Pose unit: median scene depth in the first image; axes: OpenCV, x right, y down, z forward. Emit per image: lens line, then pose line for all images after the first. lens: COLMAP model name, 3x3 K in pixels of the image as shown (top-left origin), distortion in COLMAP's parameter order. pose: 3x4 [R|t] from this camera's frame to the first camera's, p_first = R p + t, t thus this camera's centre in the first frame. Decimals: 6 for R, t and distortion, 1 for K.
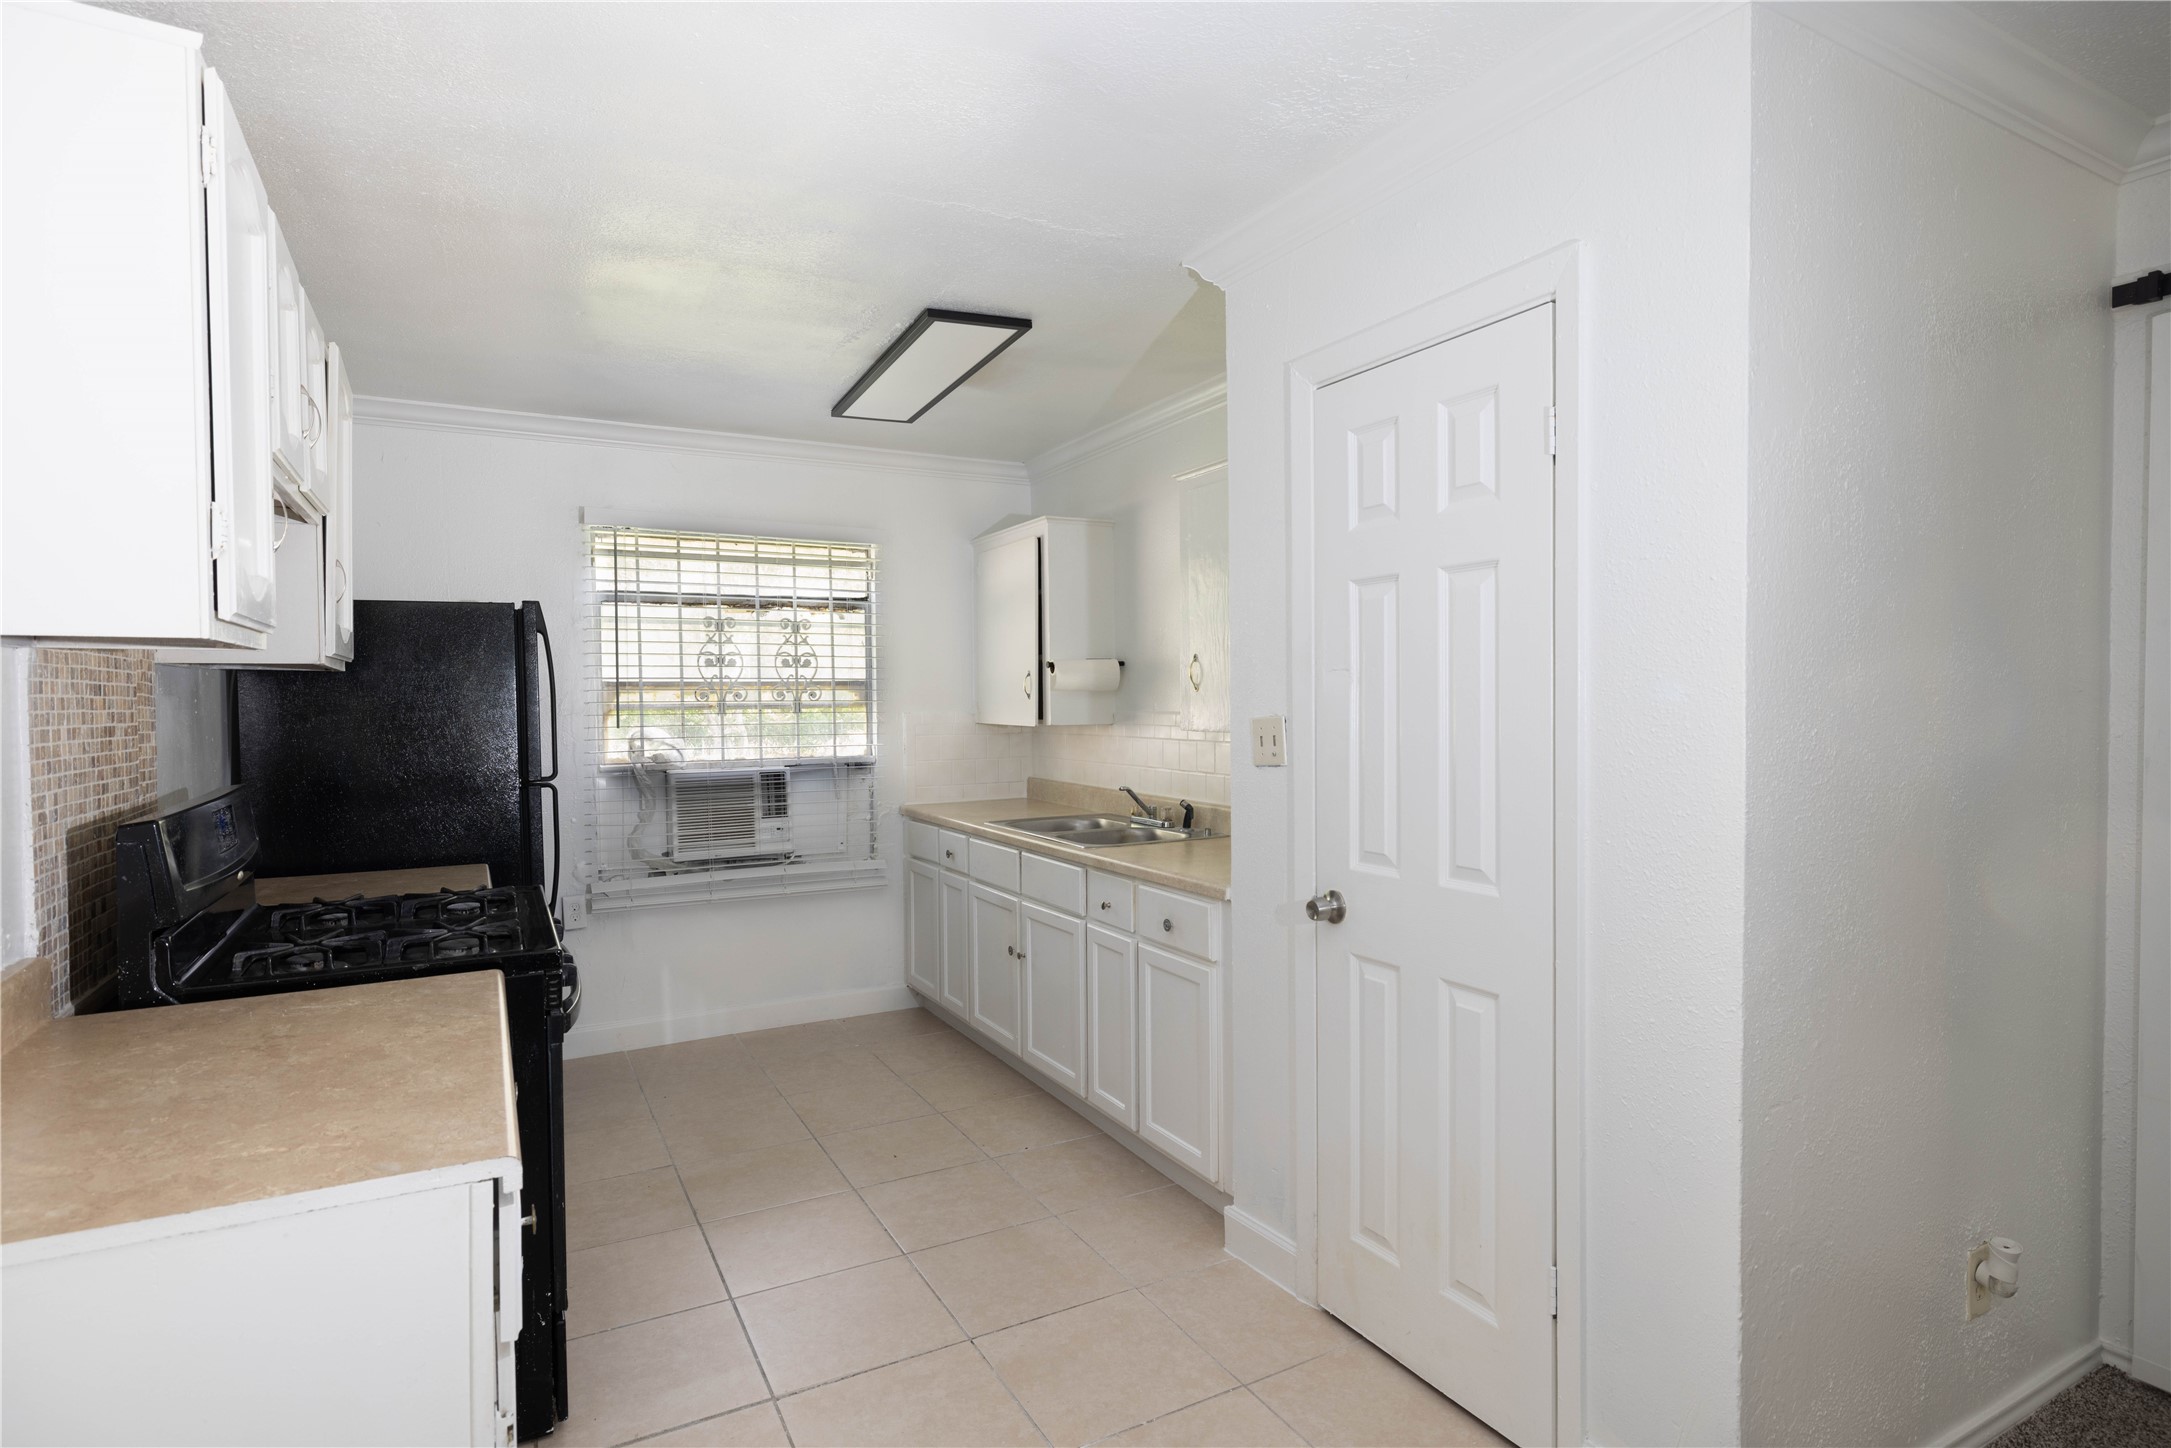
lens RADIAL K [[1137.0, 0, 1081.3], [0, 1137.0, 720.2], [0, 0, 1]] dist [0.003719, -0.001435]
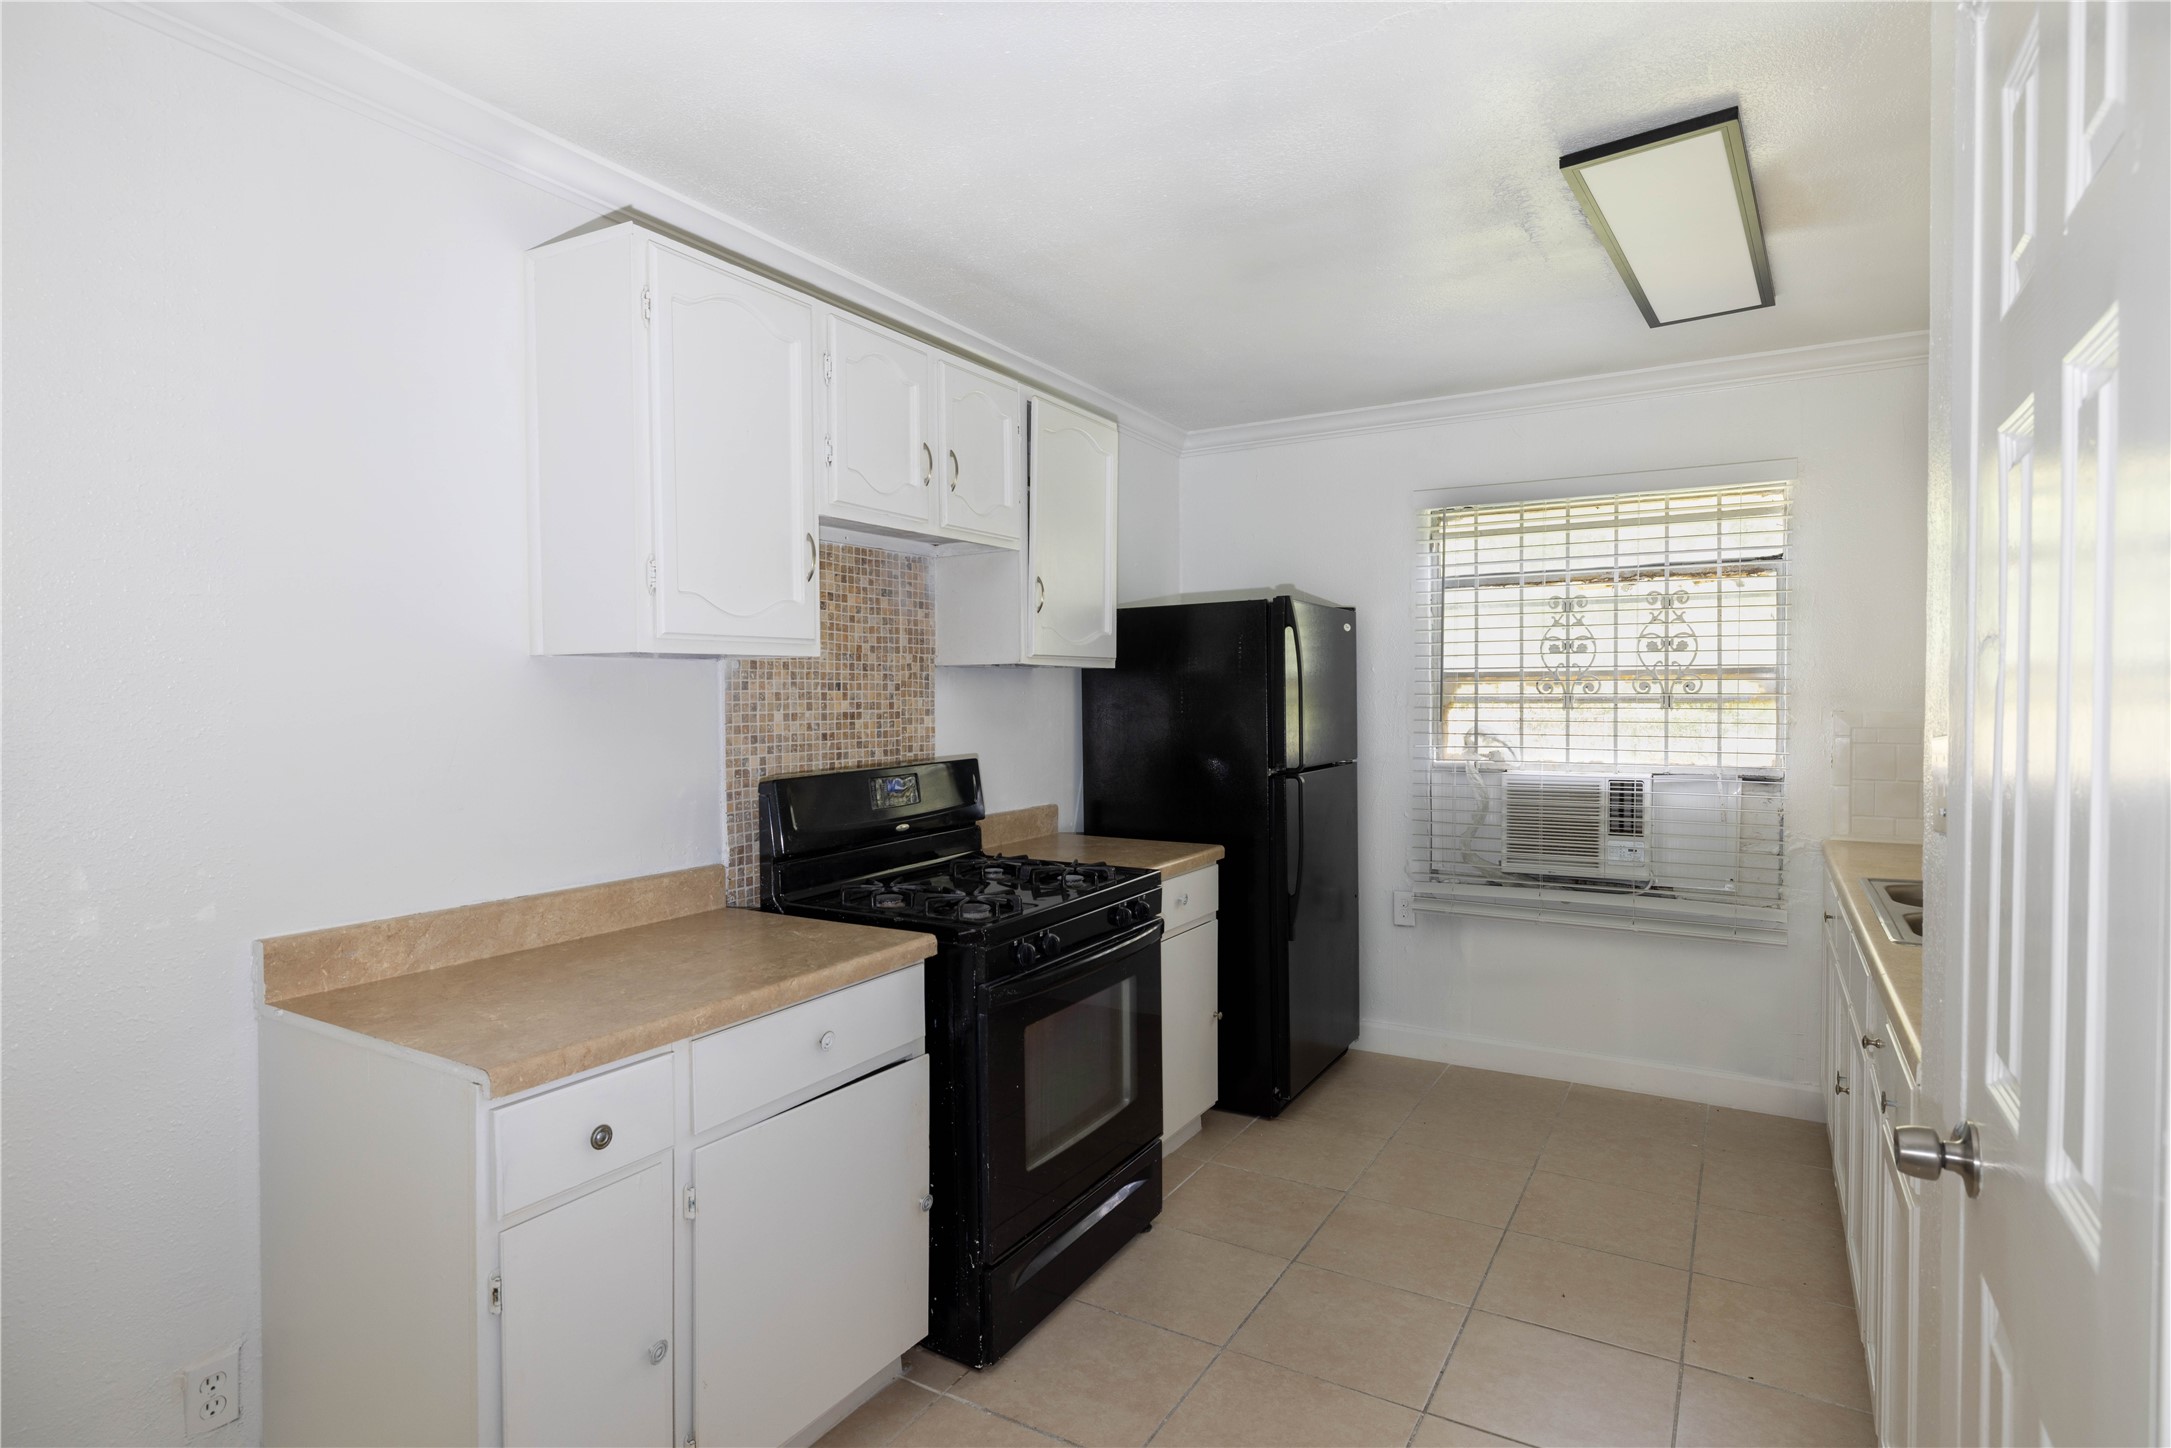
lens RADIAL K [[1137.0, 0, 1077.1], [0, 1137.0, 717.3], [0, 0, 1]] dist [0.003719, -0.001435]
pose [[0.504677, 0.026108, -0.862914, 0.236912], [-0.015768, 0.999655, 0.021023, -0.010952], [0.863164, 0.002996, 0.504914, 0.245696]]
